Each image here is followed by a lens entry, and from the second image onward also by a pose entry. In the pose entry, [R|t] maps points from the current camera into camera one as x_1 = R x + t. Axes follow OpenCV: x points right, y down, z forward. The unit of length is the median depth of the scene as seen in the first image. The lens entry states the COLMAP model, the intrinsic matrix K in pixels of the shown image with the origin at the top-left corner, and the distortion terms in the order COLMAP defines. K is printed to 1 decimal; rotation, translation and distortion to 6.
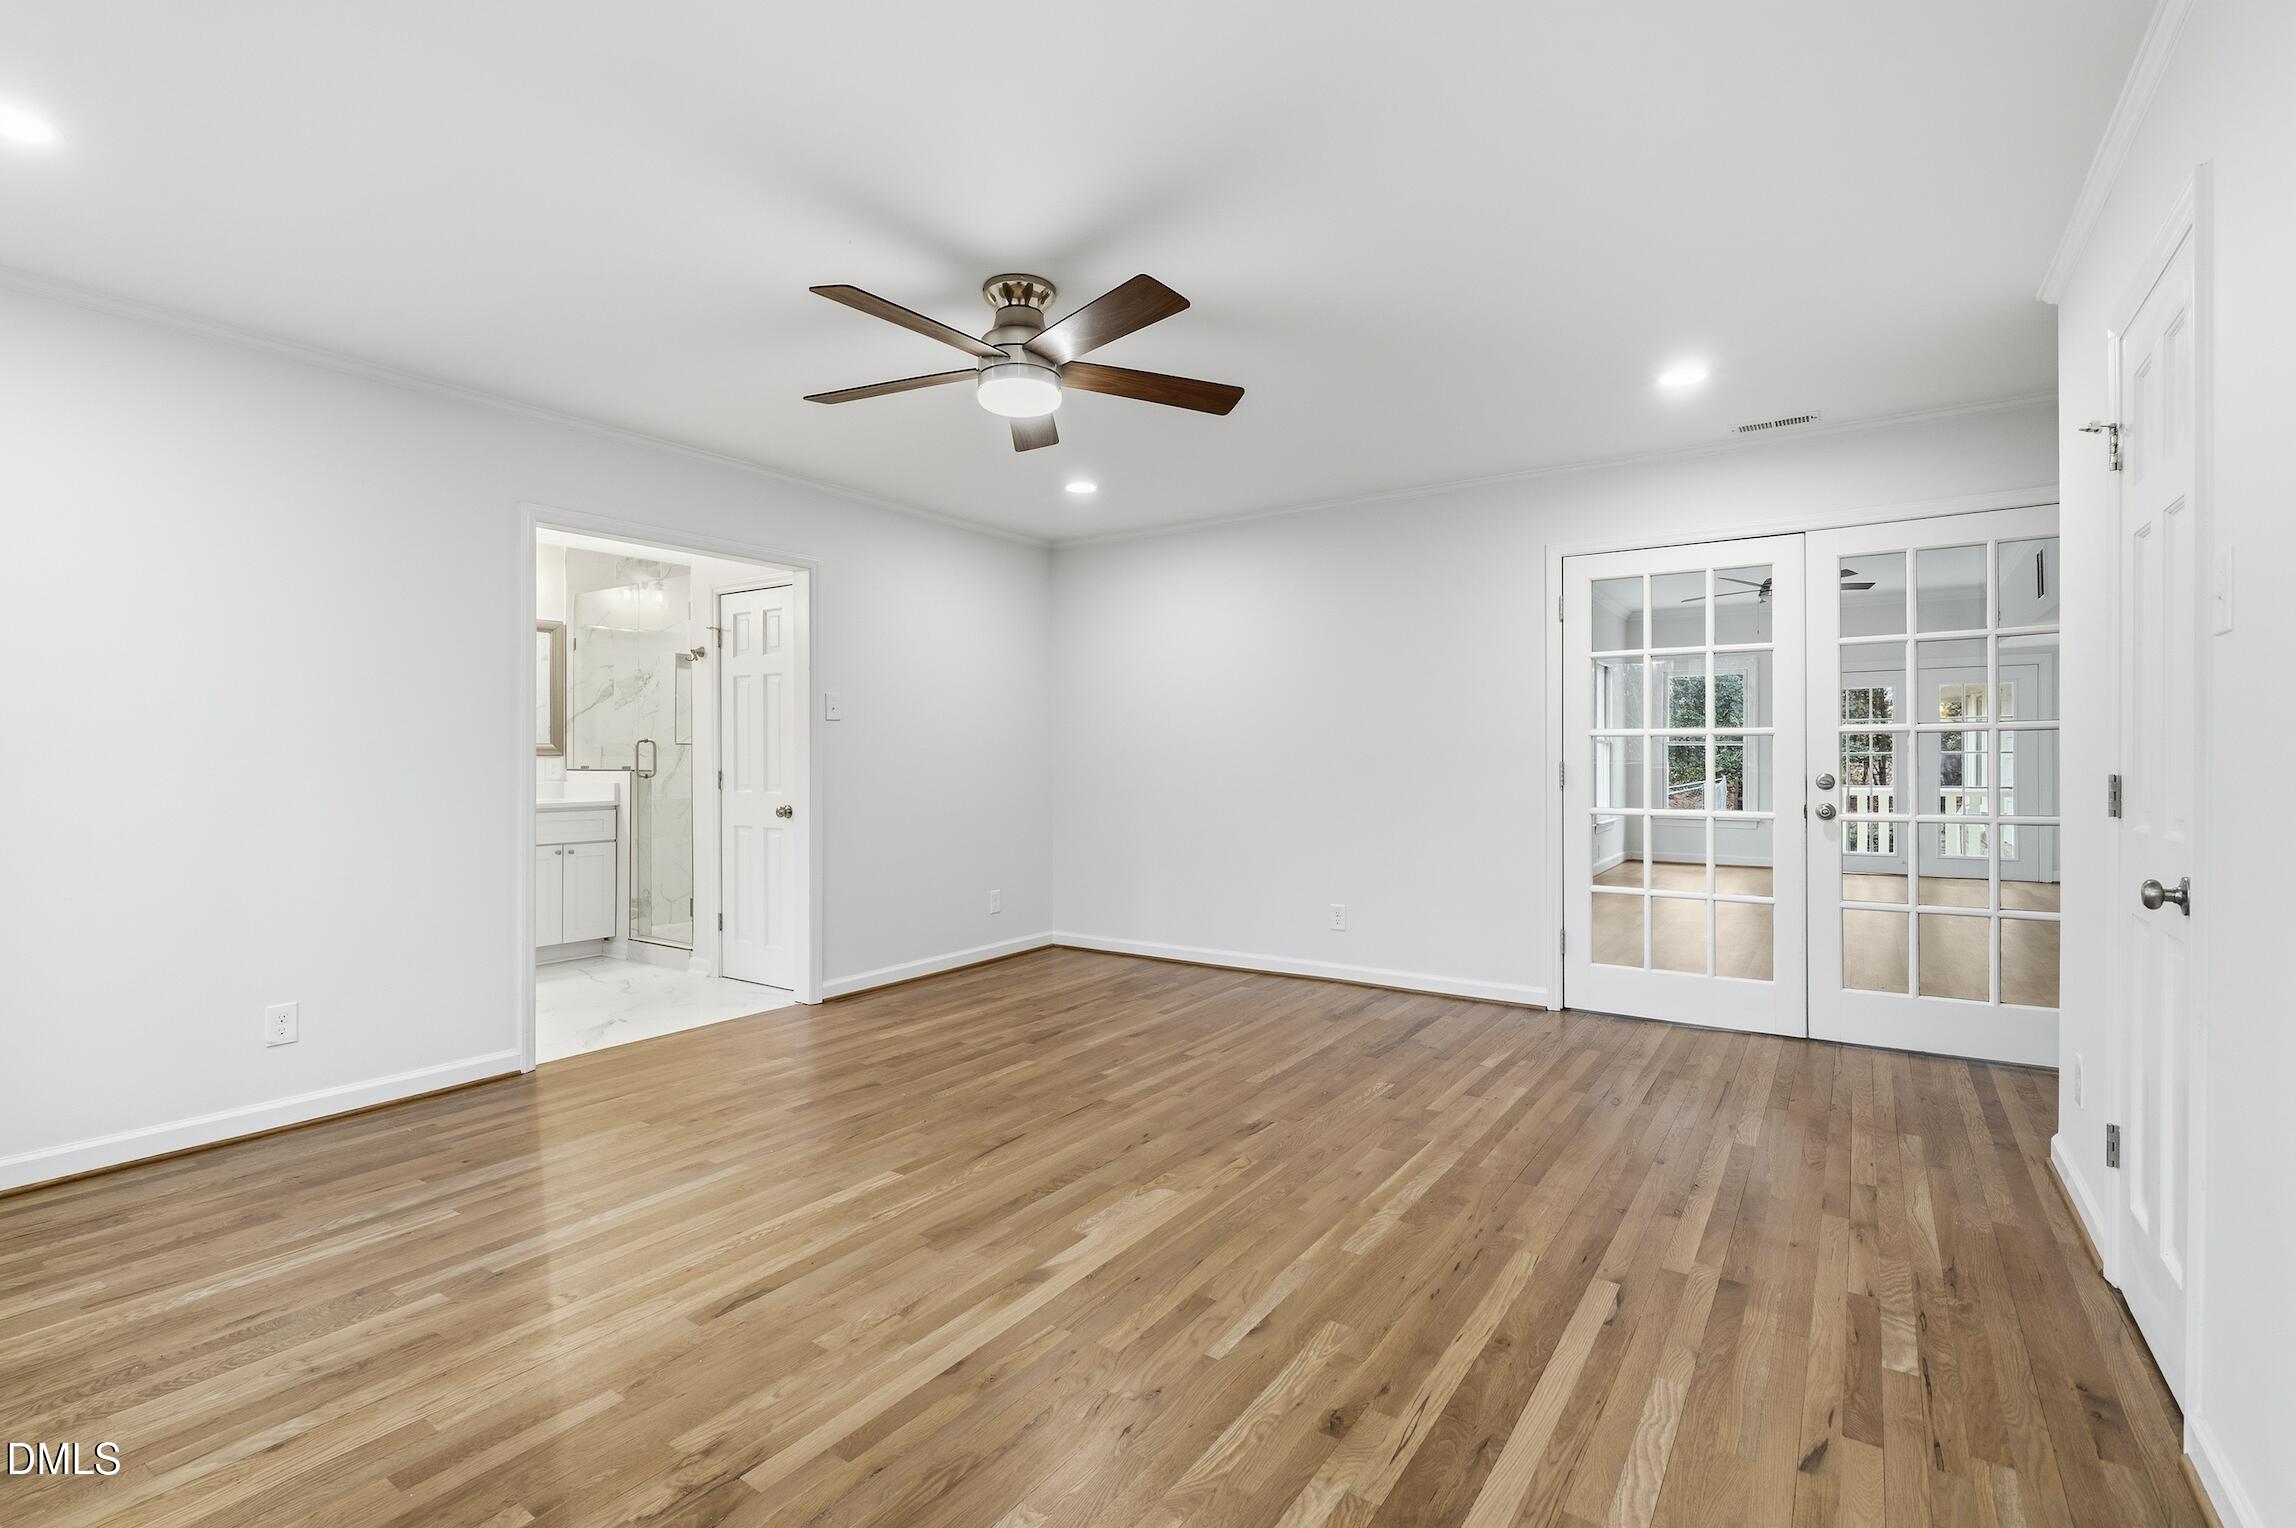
lens RADIAL K [[1046.5, 0, 1139.6], [0, 1046.5, 764.6], [0, 0, 1]] dist [-0.008800, 0.003066]
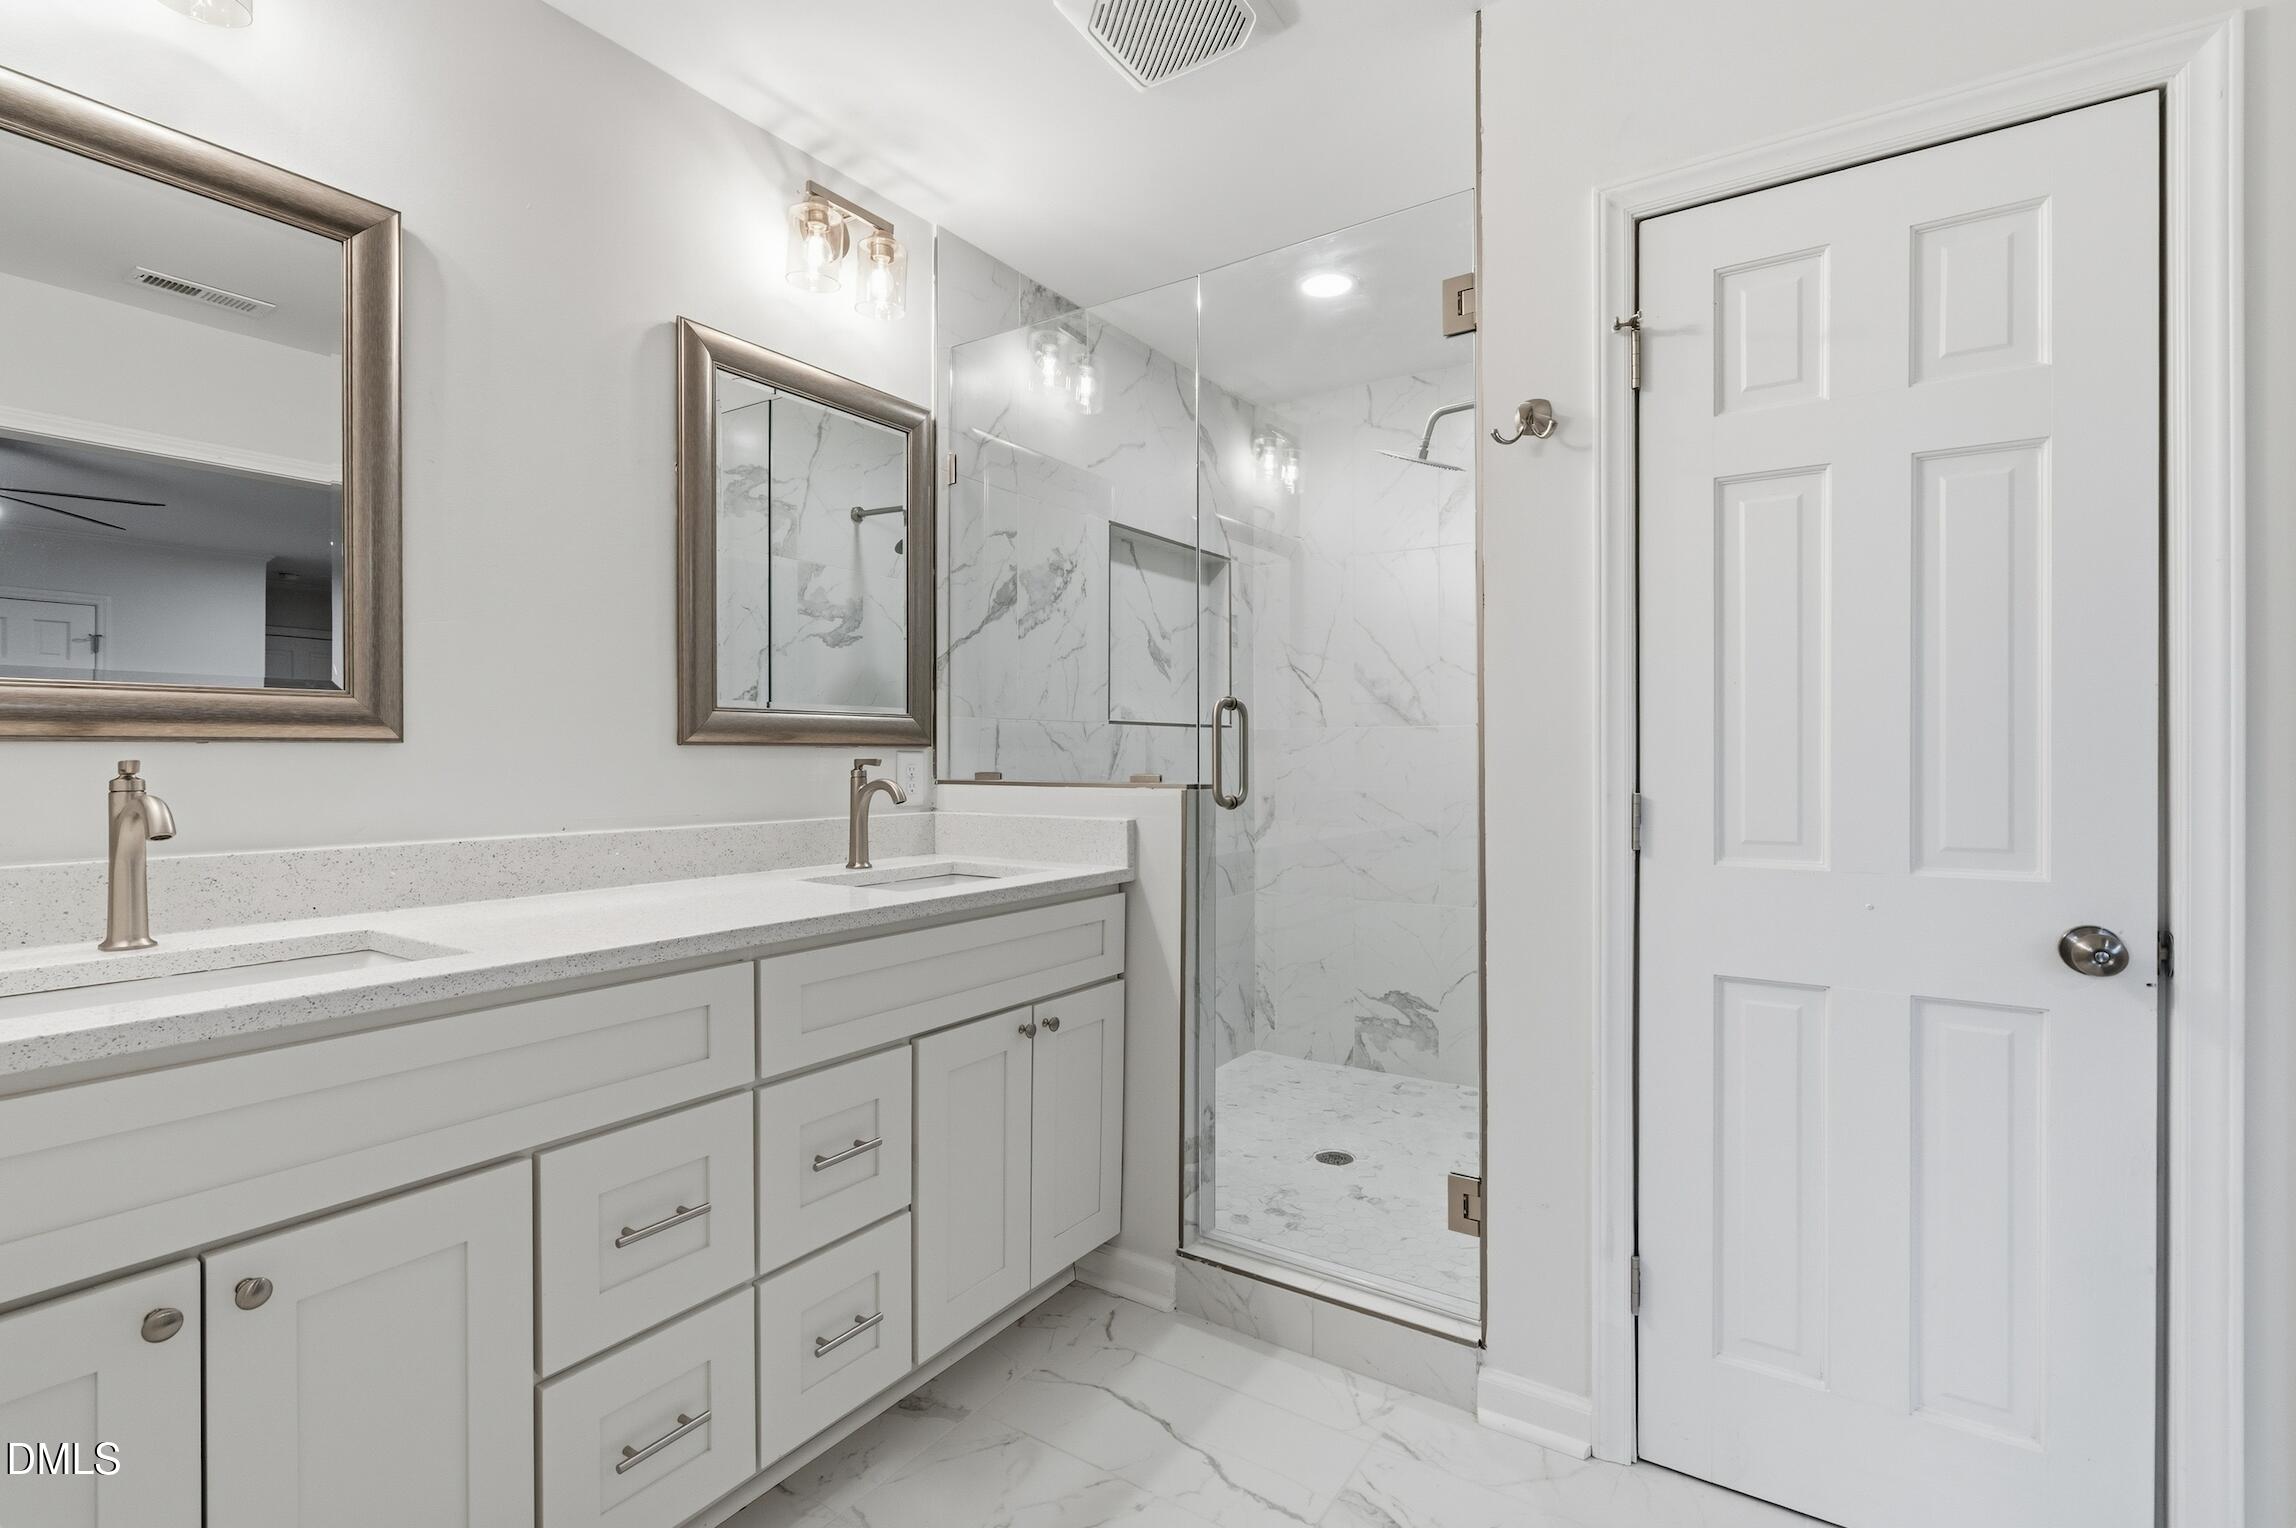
lens RADIAL K [[1046.5, 0, 1153.8], [0, 1046.5, 758.1], [0, 0, 1]] dist [-0.008800, 0.003066]
pose [[0.999877, -0.000238, 0.015653, -0.568686], [0.000288, 0.999995, -0.003182, -0.003438], [-0.015652, 0.003186, 0.999872, 0.720365]]
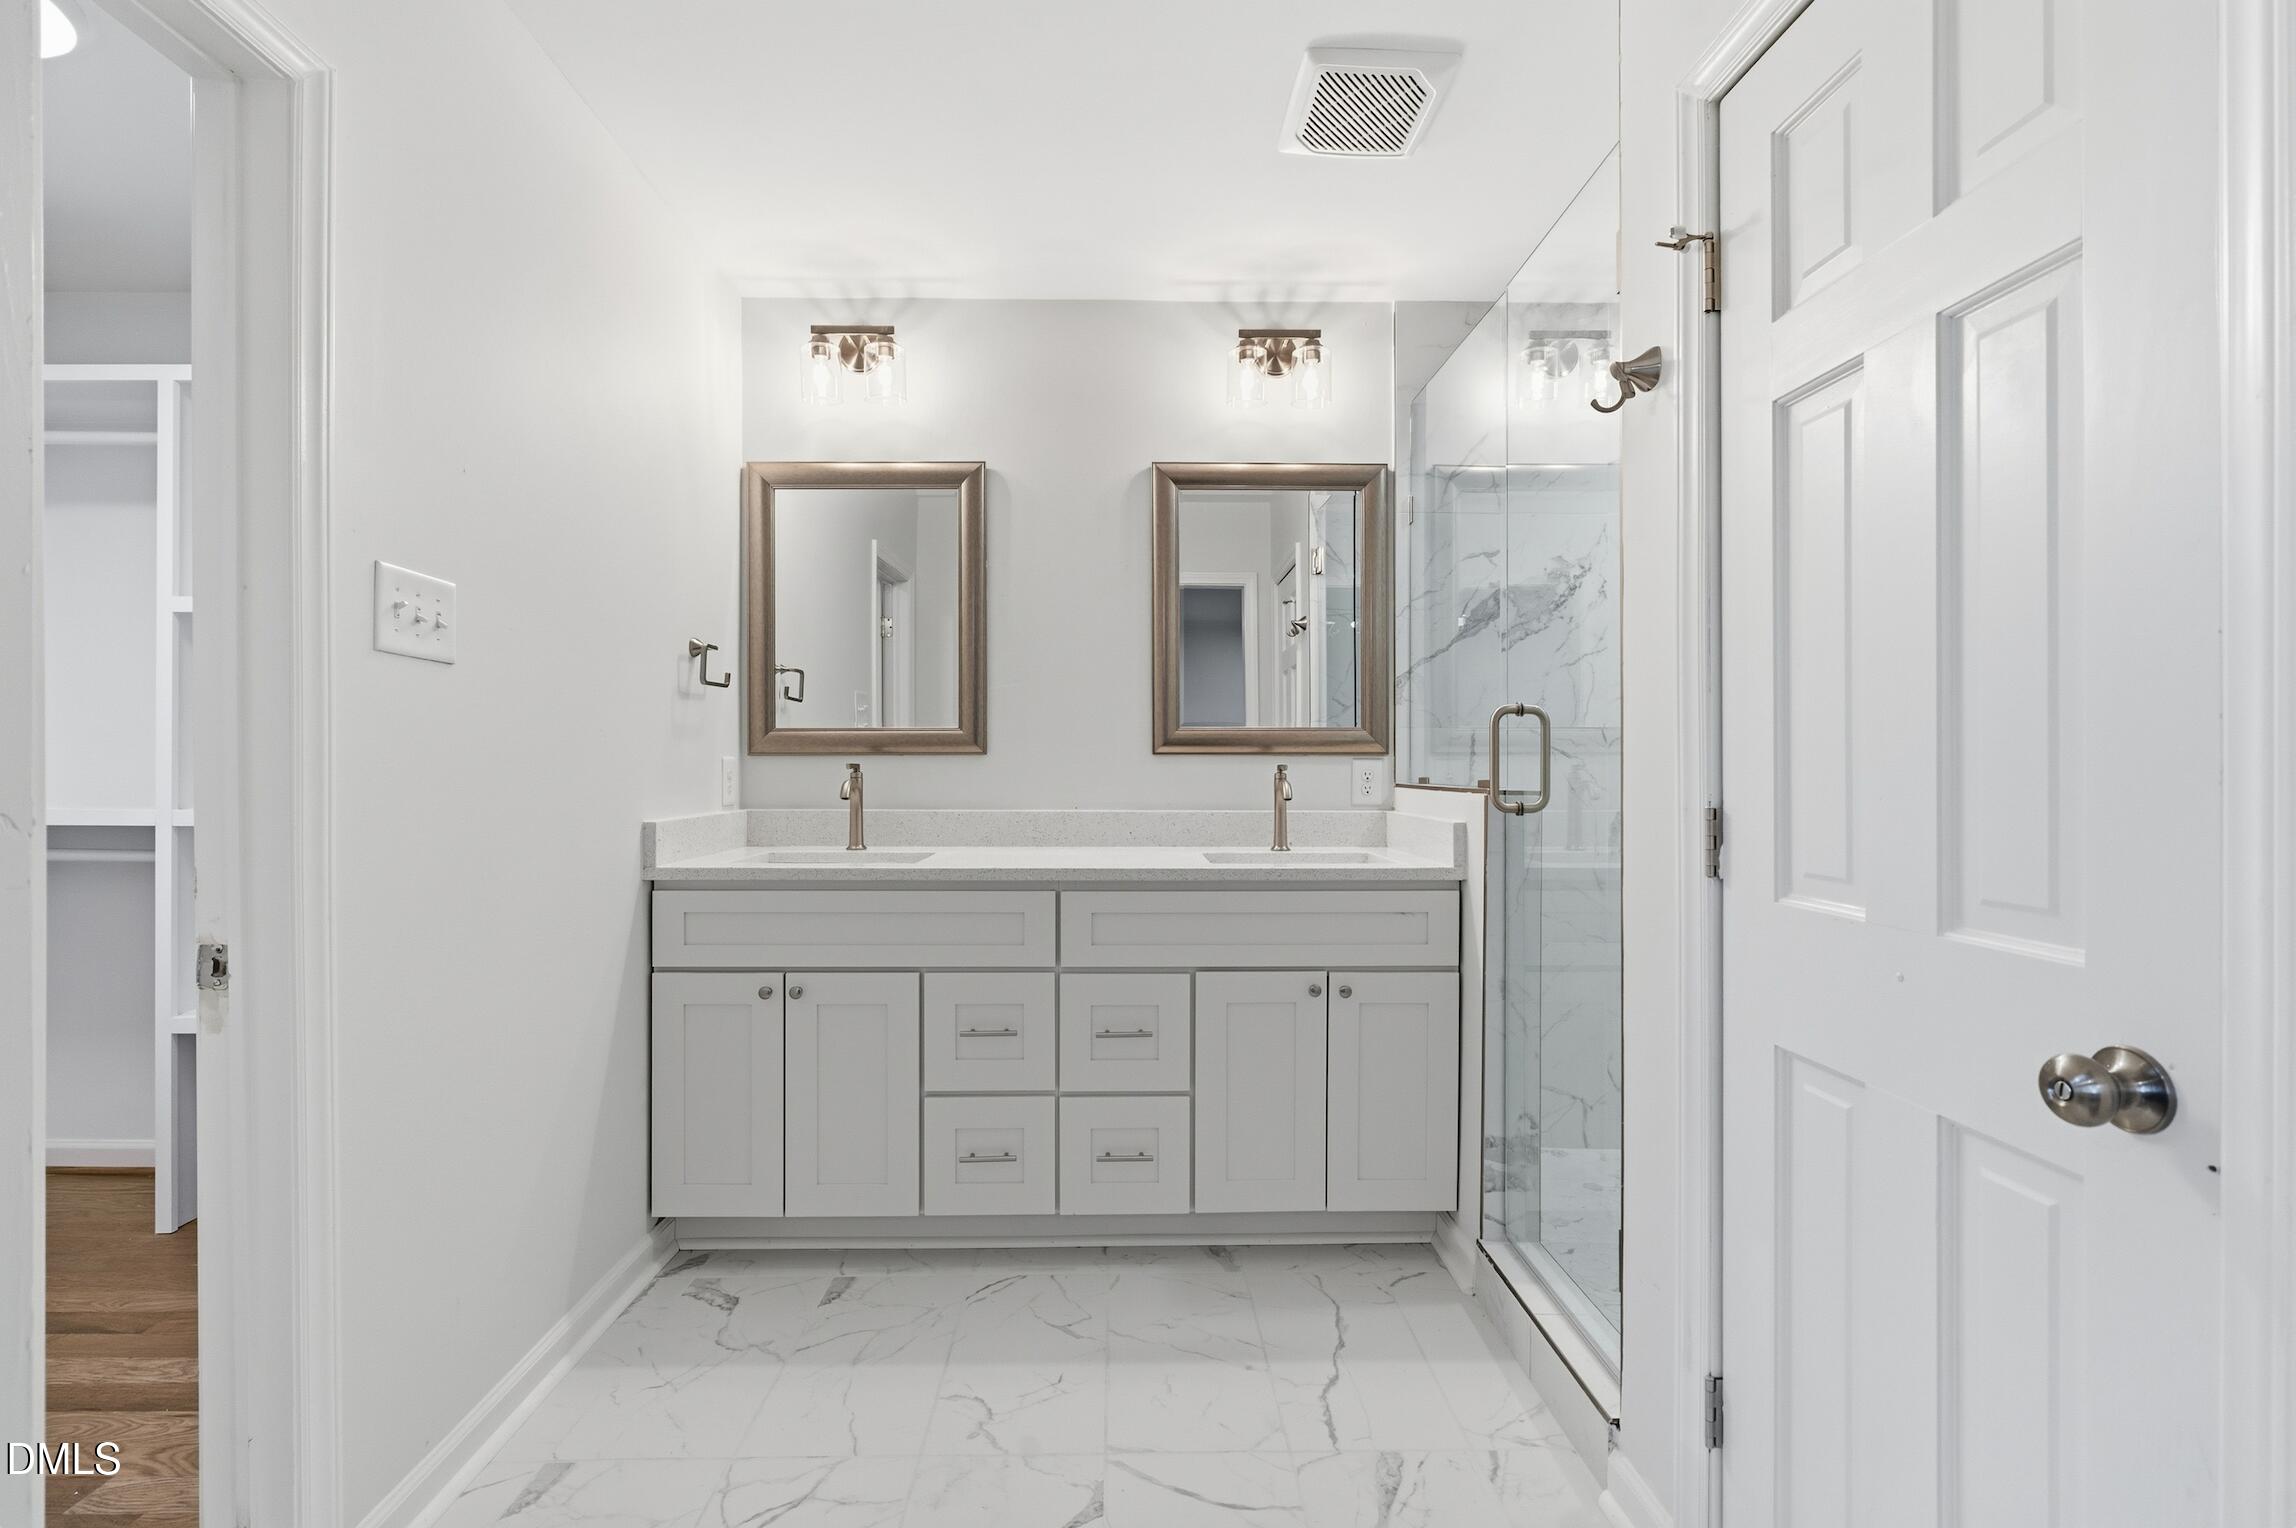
lens RADIAL K [[1046.5, 0, 1144.4], [0, 1046.5, 762.6], [0, 0, 1]] dist [-0.008800, 0.003066]
pose [[0.589458, -0.000343, -0.807799, -0.290673], [-0.005457, 0.999975, -0.004407, -0.002827], [0.807780, 0.007006, 0.589442, 0.769822]]
